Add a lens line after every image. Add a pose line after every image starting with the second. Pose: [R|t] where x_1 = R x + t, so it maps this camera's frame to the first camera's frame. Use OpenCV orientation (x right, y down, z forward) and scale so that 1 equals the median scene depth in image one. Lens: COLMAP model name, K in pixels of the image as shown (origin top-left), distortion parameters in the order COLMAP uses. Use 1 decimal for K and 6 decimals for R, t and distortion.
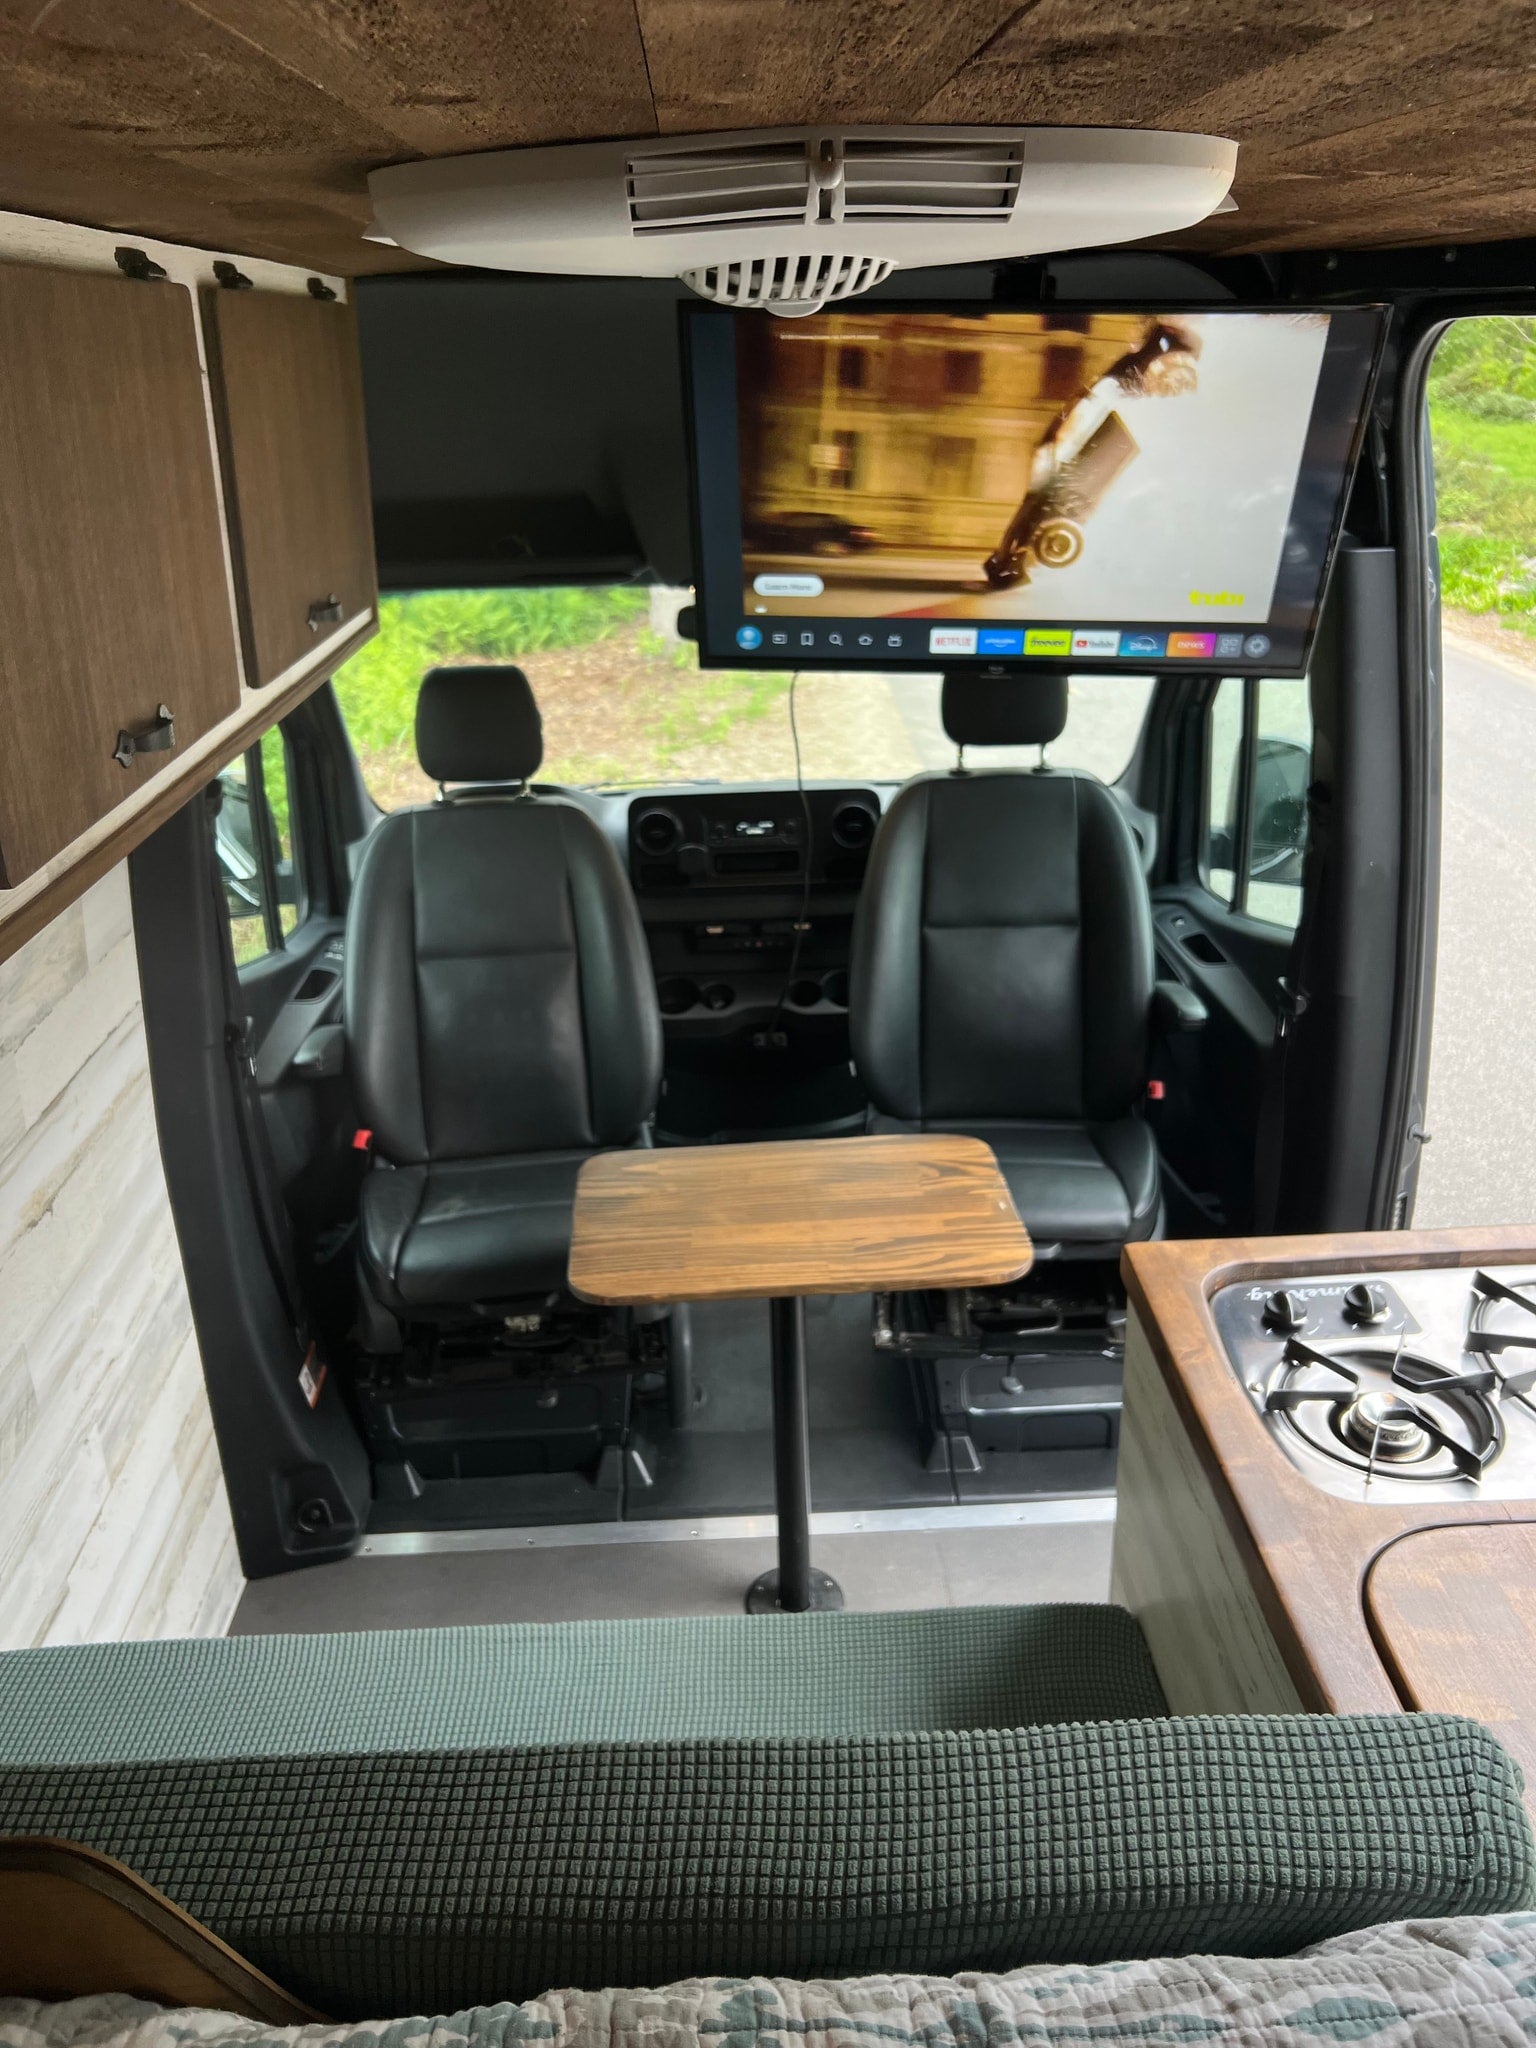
lens RADIAL K [[1543.2, 0, 778.3], [0, 1543.2, 1027.0], [0, 0, 1]] dist [0.005094, 0.006162]
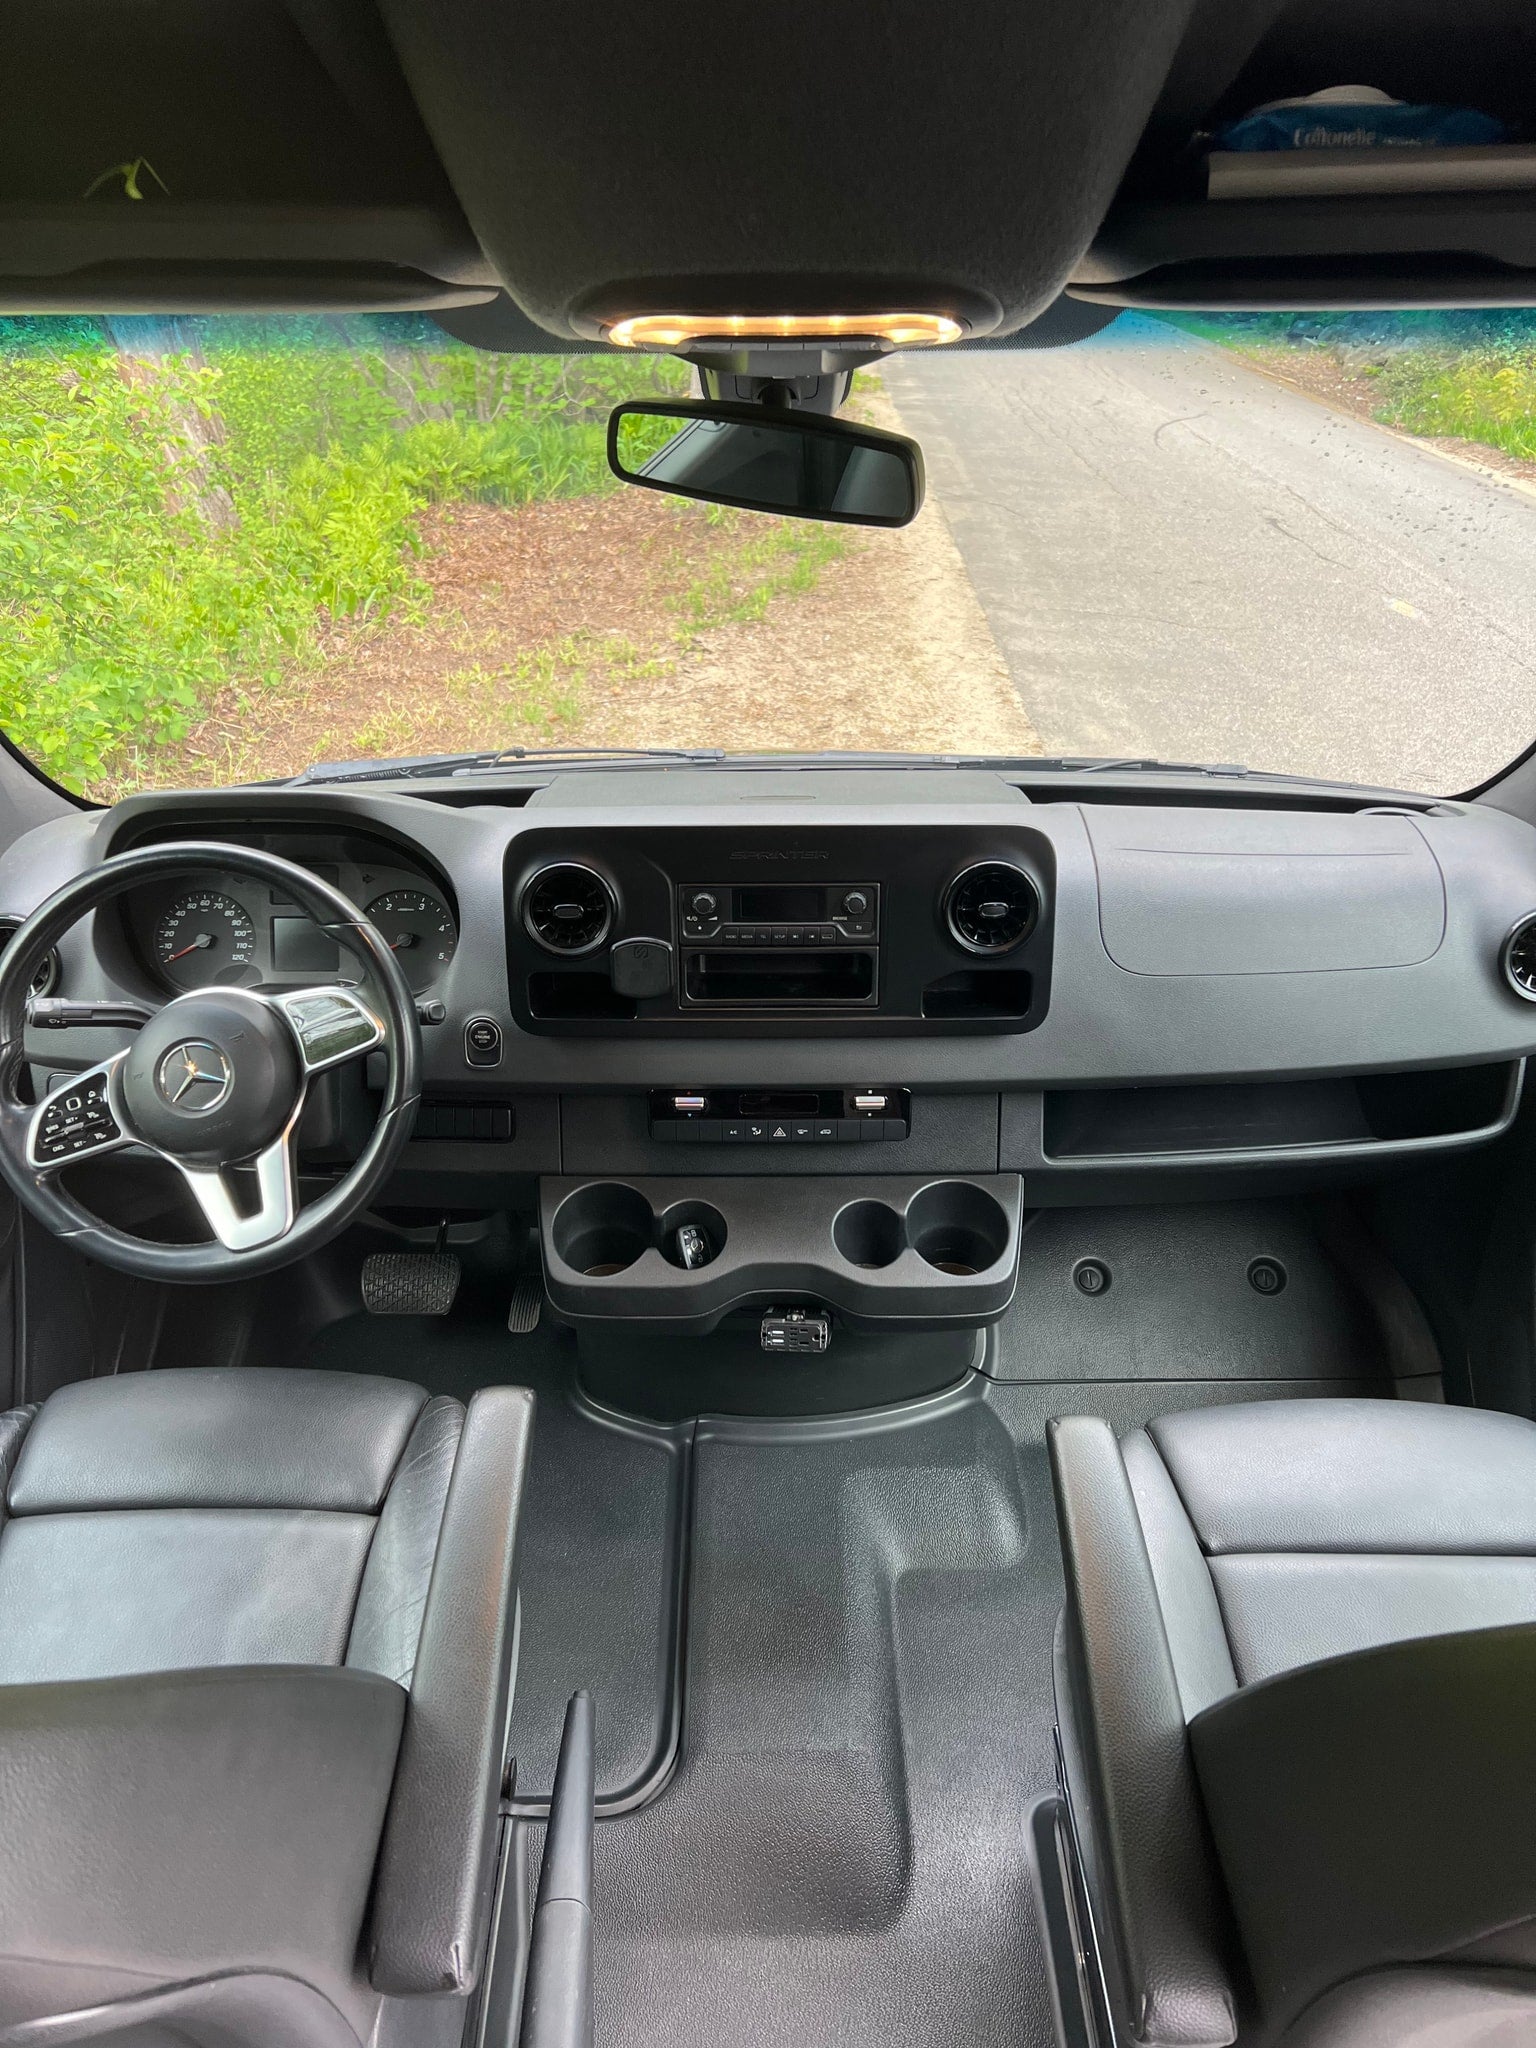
lens RADIAL K [[1543.2, 0, 778.3], [0, 1543.2, 1027.0], [0, 0, 1]] dist [0.005094, 0.006162]
pose [[0.999093, 0.037771, -0.019653, -0.001374], [-0.035941, 0.995616, 0.086349, -0.039477], [0.022829, -0.085565, 0.996071, 0.159241]]
